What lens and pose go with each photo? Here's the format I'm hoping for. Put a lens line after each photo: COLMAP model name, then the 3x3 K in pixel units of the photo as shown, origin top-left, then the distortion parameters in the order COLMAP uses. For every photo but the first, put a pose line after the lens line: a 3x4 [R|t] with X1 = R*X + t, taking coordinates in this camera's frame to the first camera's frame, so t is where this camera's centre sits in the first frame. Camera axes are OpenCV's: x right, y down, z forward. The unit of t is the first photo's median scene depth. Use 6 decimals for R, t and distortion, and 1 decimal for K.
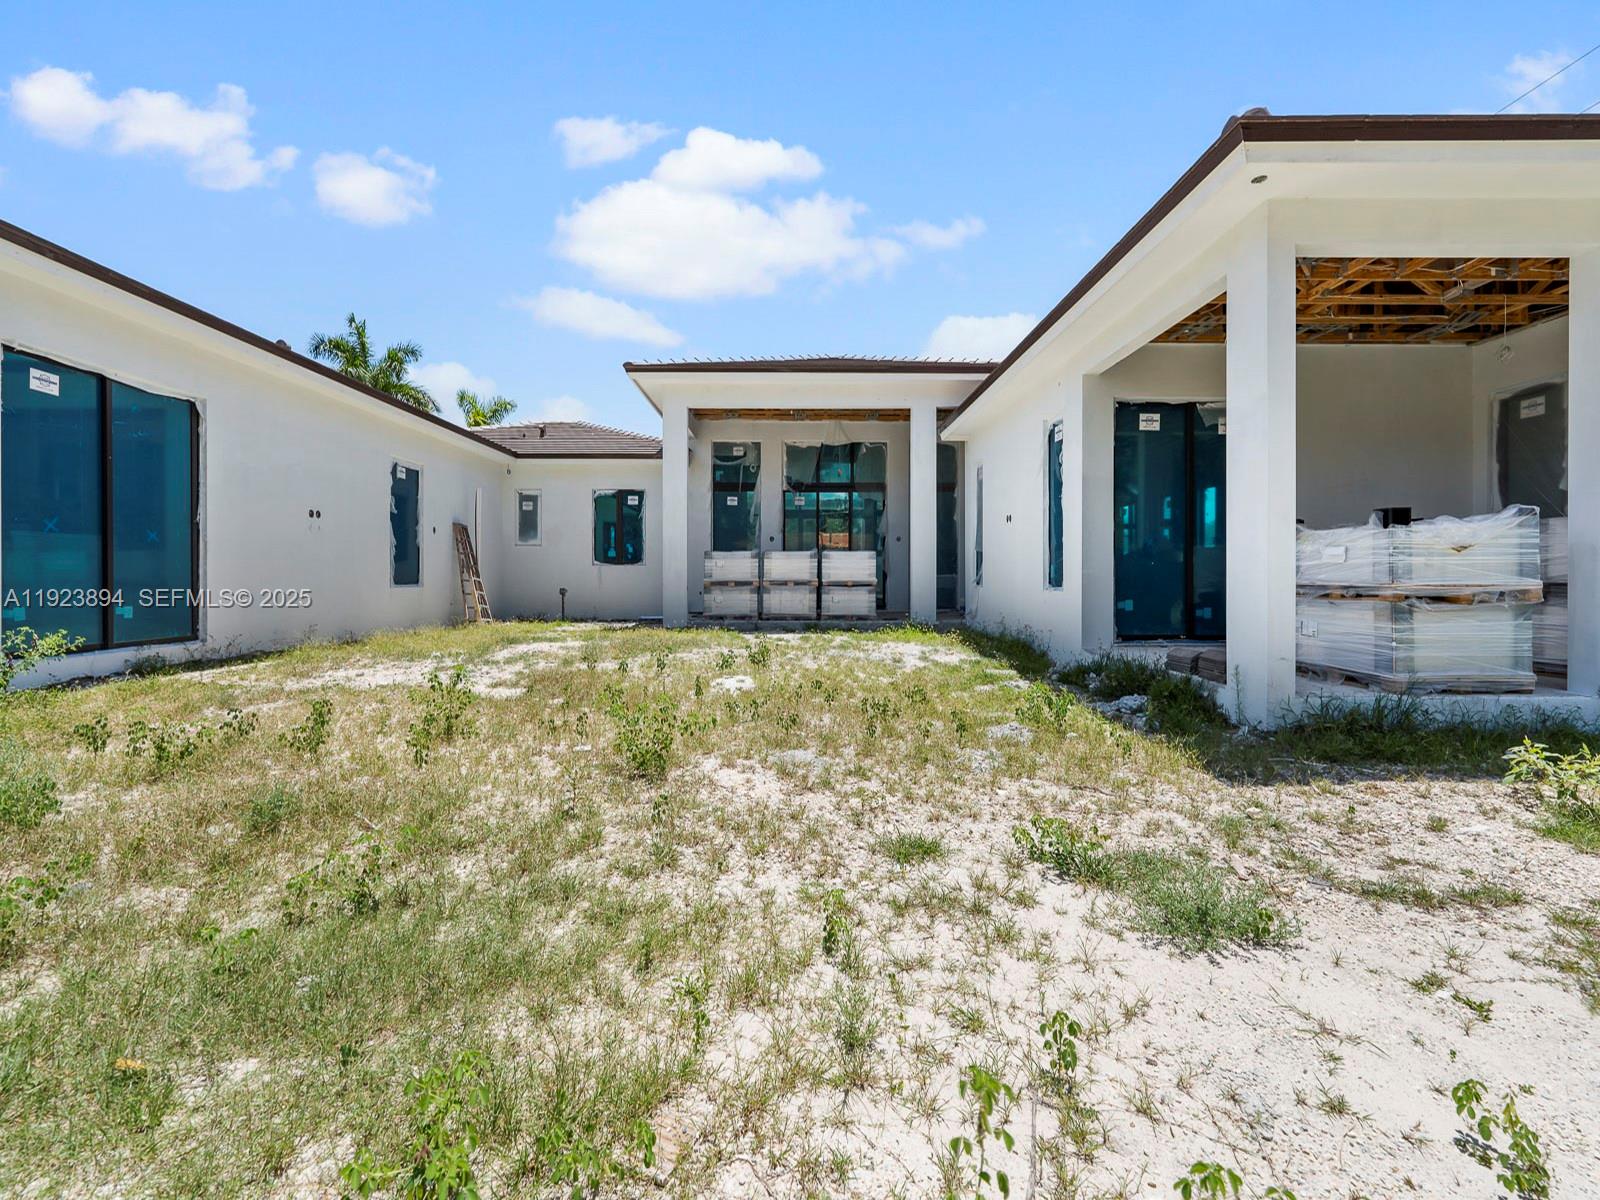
lens RADIAL K [[649.2, 0, 801.9], [0, 649.2, 593.3], [0, 0, 1]] dist [0.000745, 0.000005]
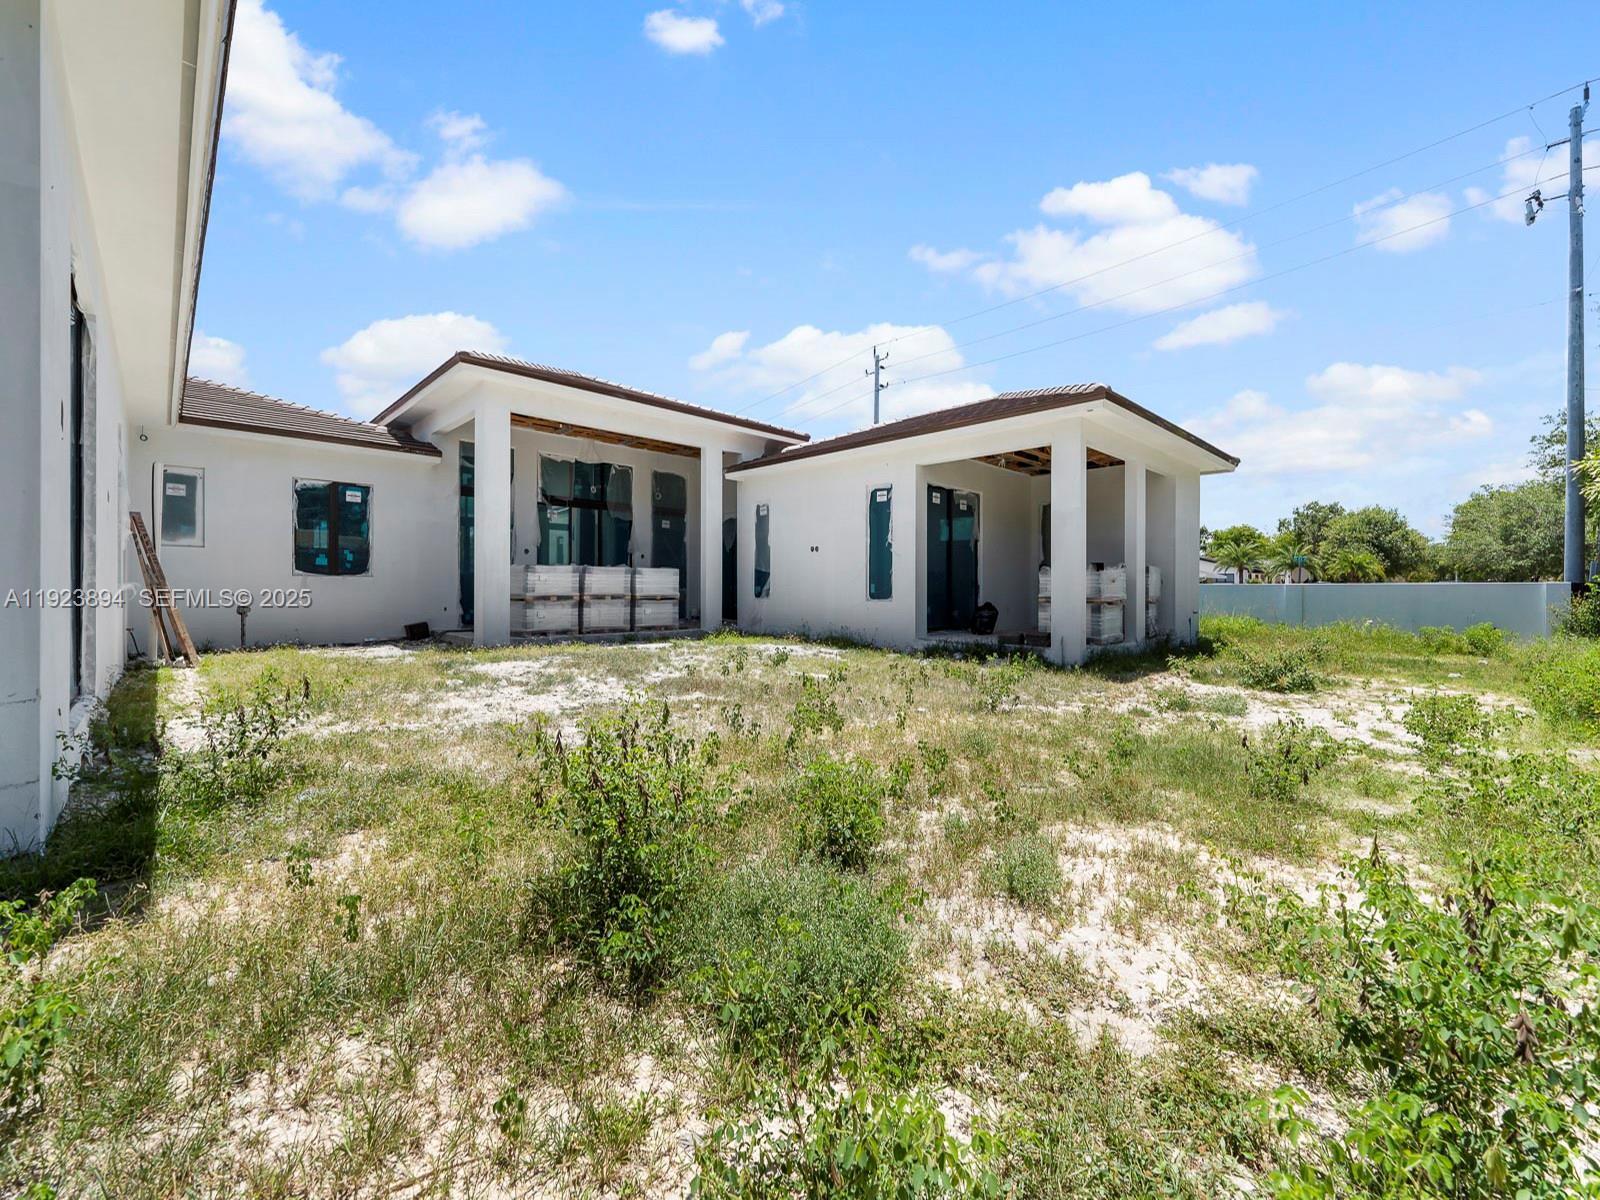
lens RADIAL K [[649.2, 0, 805.8], [0, 649.2, 592.6], [0, 0, 1]] dist [0.000745, 0.000005]
pose [[0.726739, -0.001071, 0.686912, -0.503675], [0.014149, 0.999810, -0.013410, -0.004609], [-0.686768, 0.019464, 0.726616, 0.022289]]
